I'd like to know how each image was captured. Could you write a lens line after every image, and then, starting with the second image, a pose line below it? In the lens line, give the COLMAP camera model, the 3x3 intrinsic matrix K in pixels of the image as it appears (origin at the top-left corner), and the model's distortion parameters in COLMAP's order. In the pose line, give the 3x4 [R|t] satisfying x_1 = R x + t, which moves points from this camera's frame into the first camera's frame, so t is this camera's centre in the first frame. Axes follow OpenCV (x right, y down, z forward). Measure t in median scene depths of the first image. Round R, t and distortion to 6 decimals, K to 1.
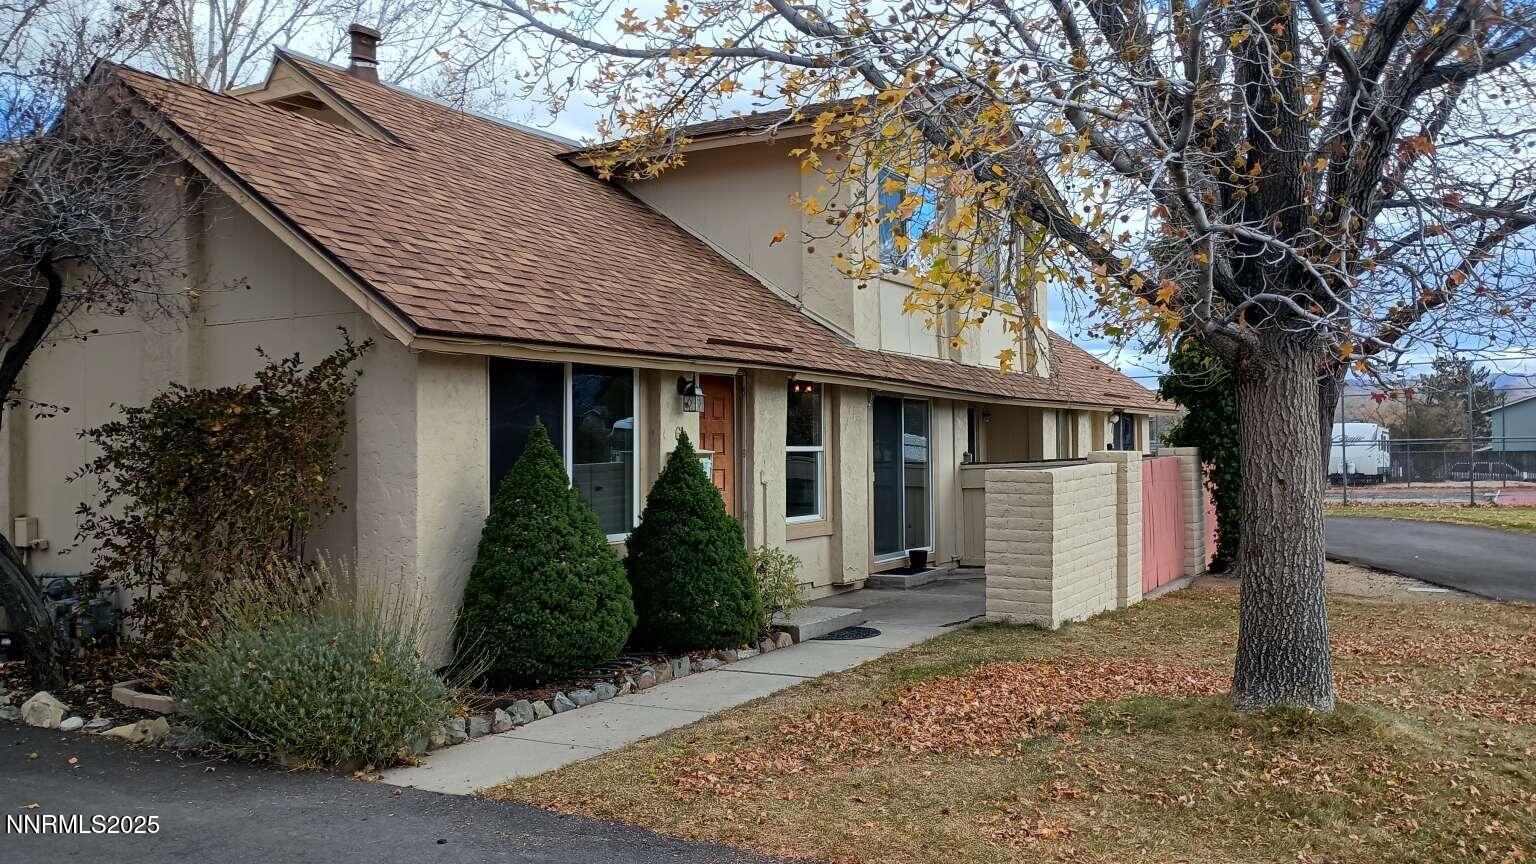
lens RADIAL K [[1274.9, 0, 774.3], [0, 1274.9, 427.5], [0, 0, 1]] dist [0.031542, -0.013629]
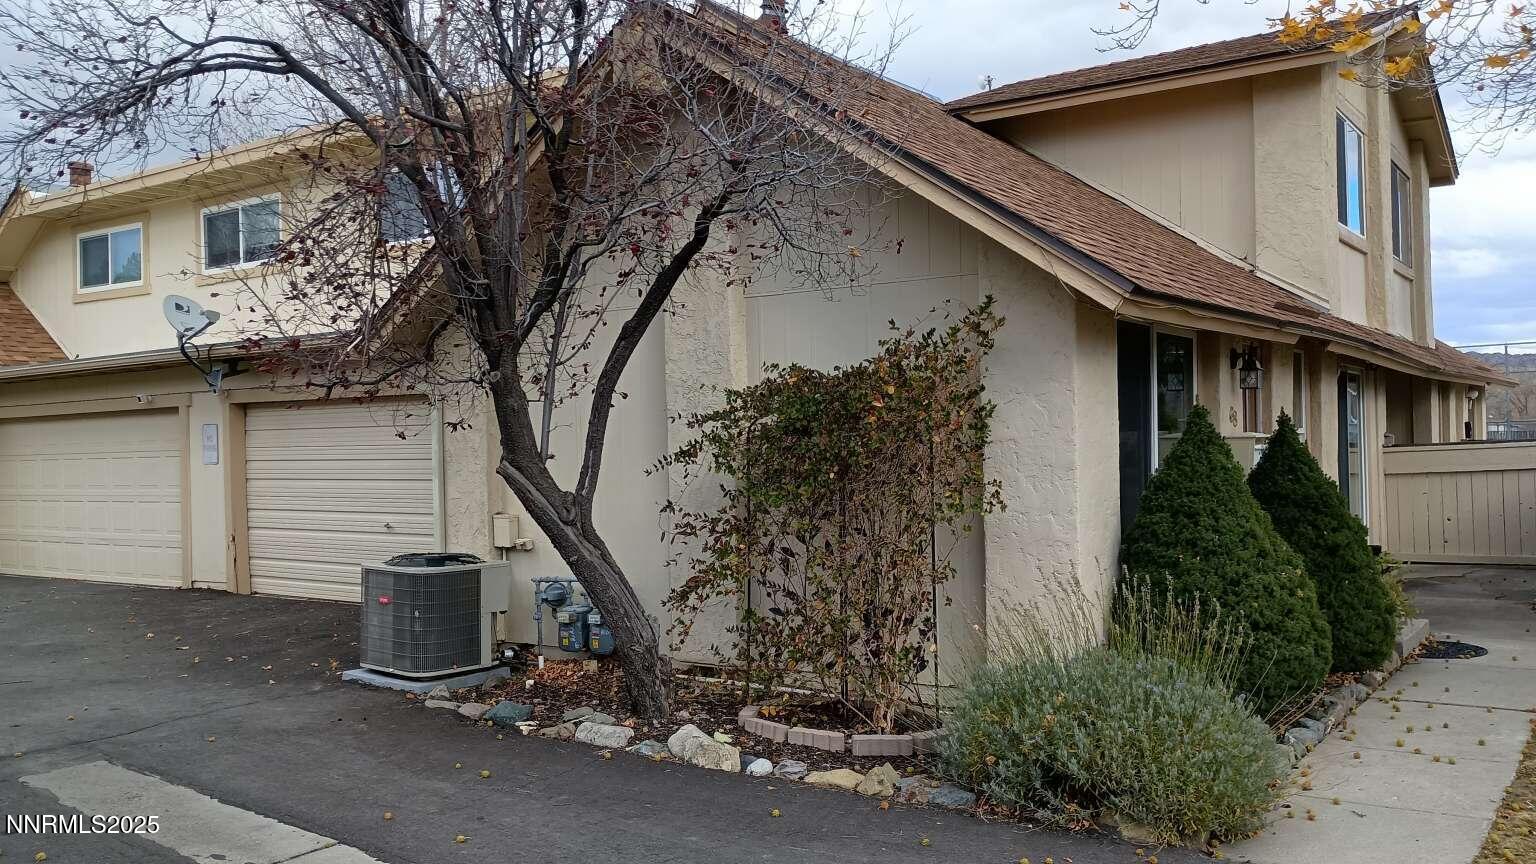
lens RADIAL K [[1274.9, 0, 758.9], [0, 1274.9, 422.5], [0, 0, 1]] dist [0.031542, -0.013629]
pose [[0.996369, -0.009535, -0.084599, -0.411803], [0.010385, 0.999900, 0.009614, -0.002063], [0.084498, -0.010458, 0.996369, 0.149536]]
